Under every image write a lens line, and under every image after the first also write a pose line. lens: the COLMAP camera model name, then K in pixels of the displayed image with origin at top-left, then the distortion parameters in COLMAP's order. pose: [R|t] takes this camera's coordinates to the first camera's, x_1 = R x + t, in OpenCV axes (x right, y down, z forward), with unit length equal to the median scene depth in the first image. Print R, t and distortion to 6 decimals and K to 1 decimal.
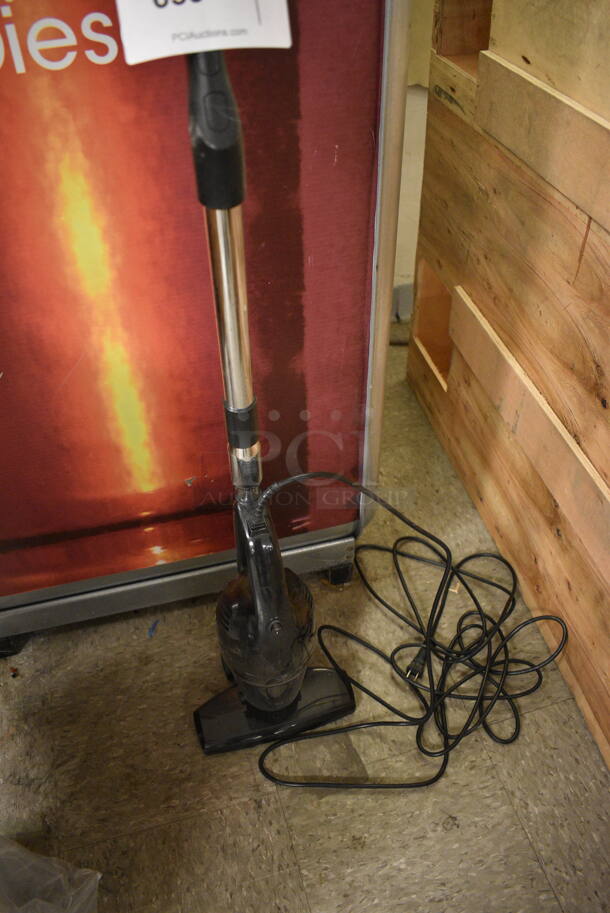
lens RADIAL K [[717.0, 0, 305.7], [0, 717.0, 456.6], [0, 0, 1]] dist [-0.098429, 0.018661]
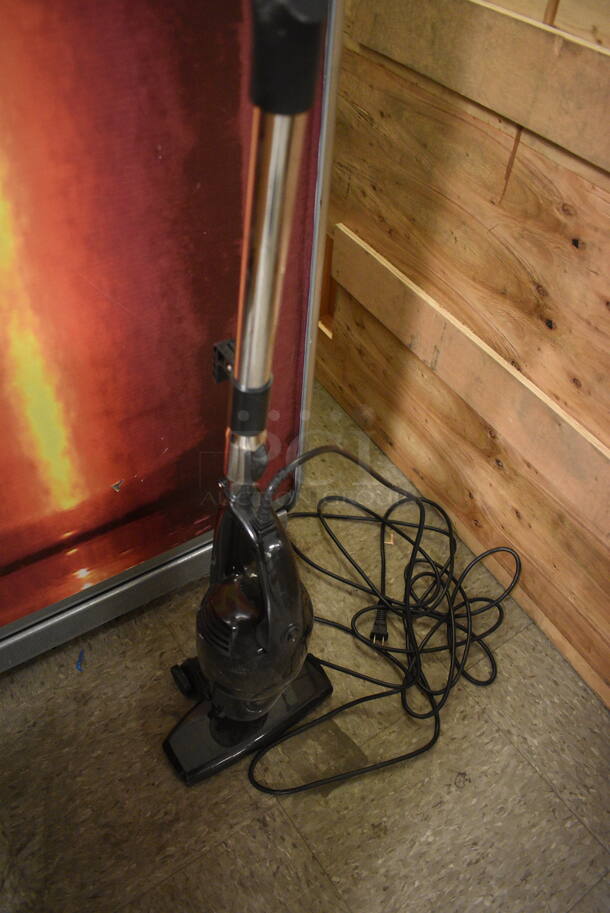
lens RADIAL K [[717.0, 0, 307.3], [0, 717.0, 456.2], [0, 0, 1]] dist [-0.098429, 0.018661]
pose [[0.945801, -0.185123, 0.266814, -0.161068], [0.169300, 0.982202, 0.081347, -0.028525], [-0.277124, -0.031767, 0.960309, 0.133569]]
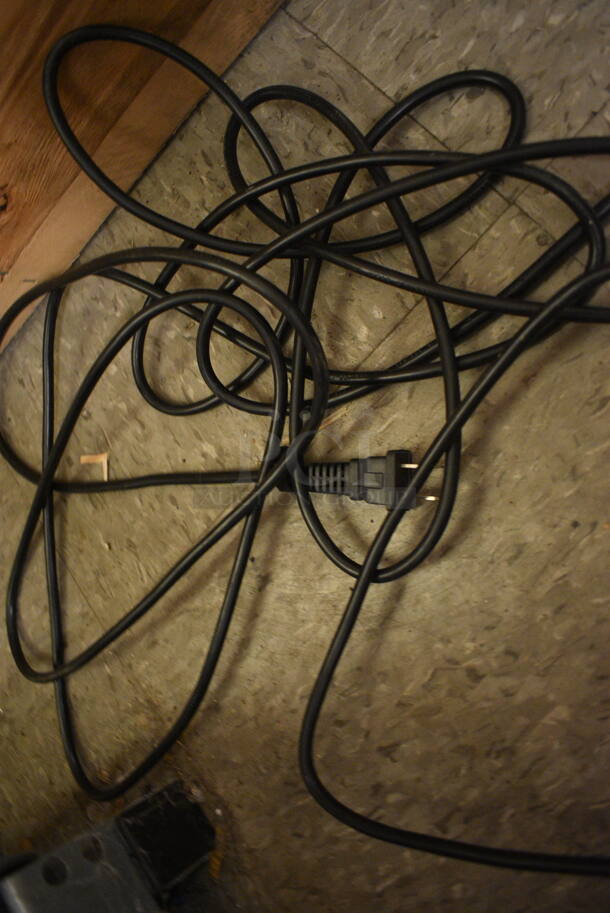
lens RADIAL K [[717.0, 0, 302.1], [0, 717.0, 457.2], [0, 0, 1]] dist [-0.098429, 0.018661]
pose [[-0.368154, -0.898063, 0.240718, 0.121194], [0.904255, -0.285613, 0.317408, 0.204530], [-0.216301, 0.334525, 0.917228, 0.828812]]
